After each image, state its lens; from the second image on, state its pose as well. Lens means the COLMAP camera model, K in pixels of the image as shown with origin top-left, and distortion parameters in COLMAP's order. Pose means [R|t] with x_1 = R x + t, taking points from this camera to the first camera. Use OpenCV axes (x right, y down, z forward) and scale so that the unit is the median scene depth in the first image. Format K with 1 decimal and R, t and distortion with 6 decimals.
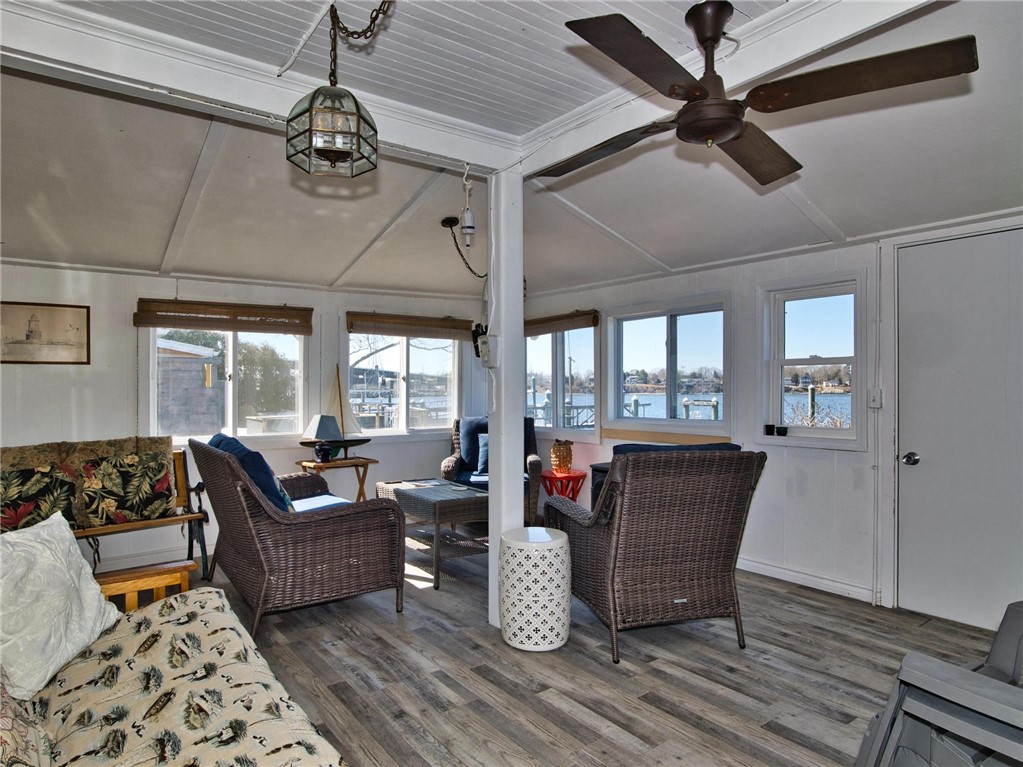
lens RADIAL K [[621.9, 0, 510.7], [0, 621.9, 387.2], [0, 0, 1]] dist [-0.052249, 0.032847]
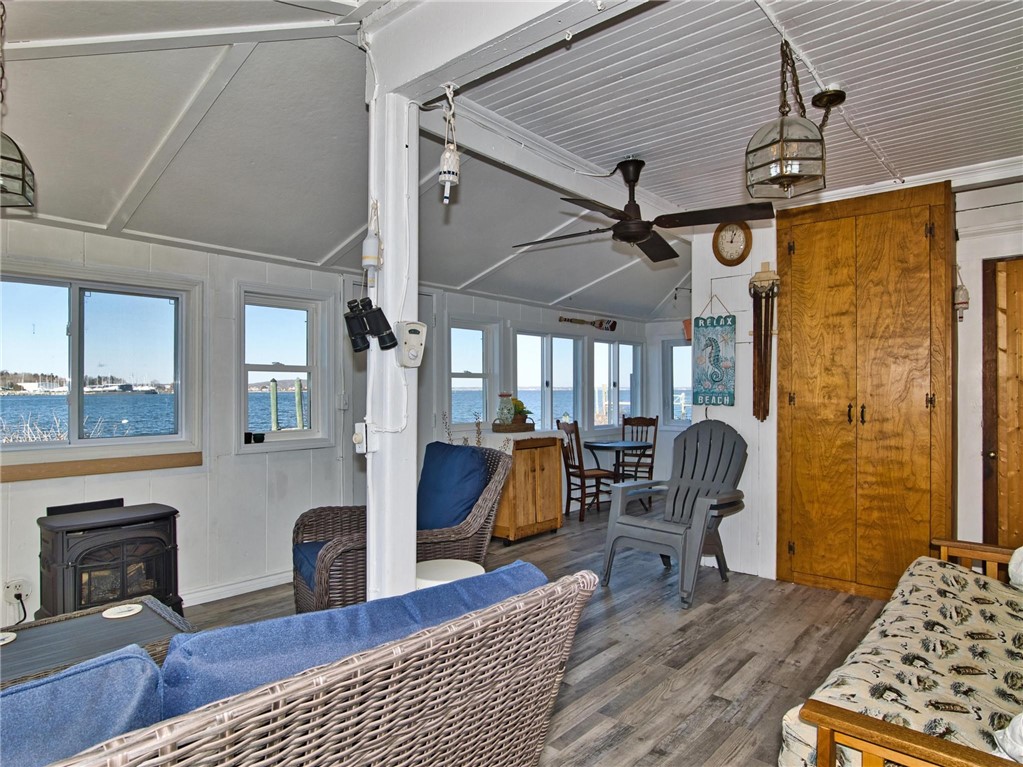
lens RADIAL K [[617.1, 0, 501.2], [0, 617.1, 389.6], [0, 0, 1]] dist [-0.044605, 0.029447]
pose [[-0.189988, 0.001884, 0.981785, -0.957806], [0.001619, 0.999997, -0.001606, -0.005267], [-0.981785, 0.001285, -0.189990, 1.308754]]
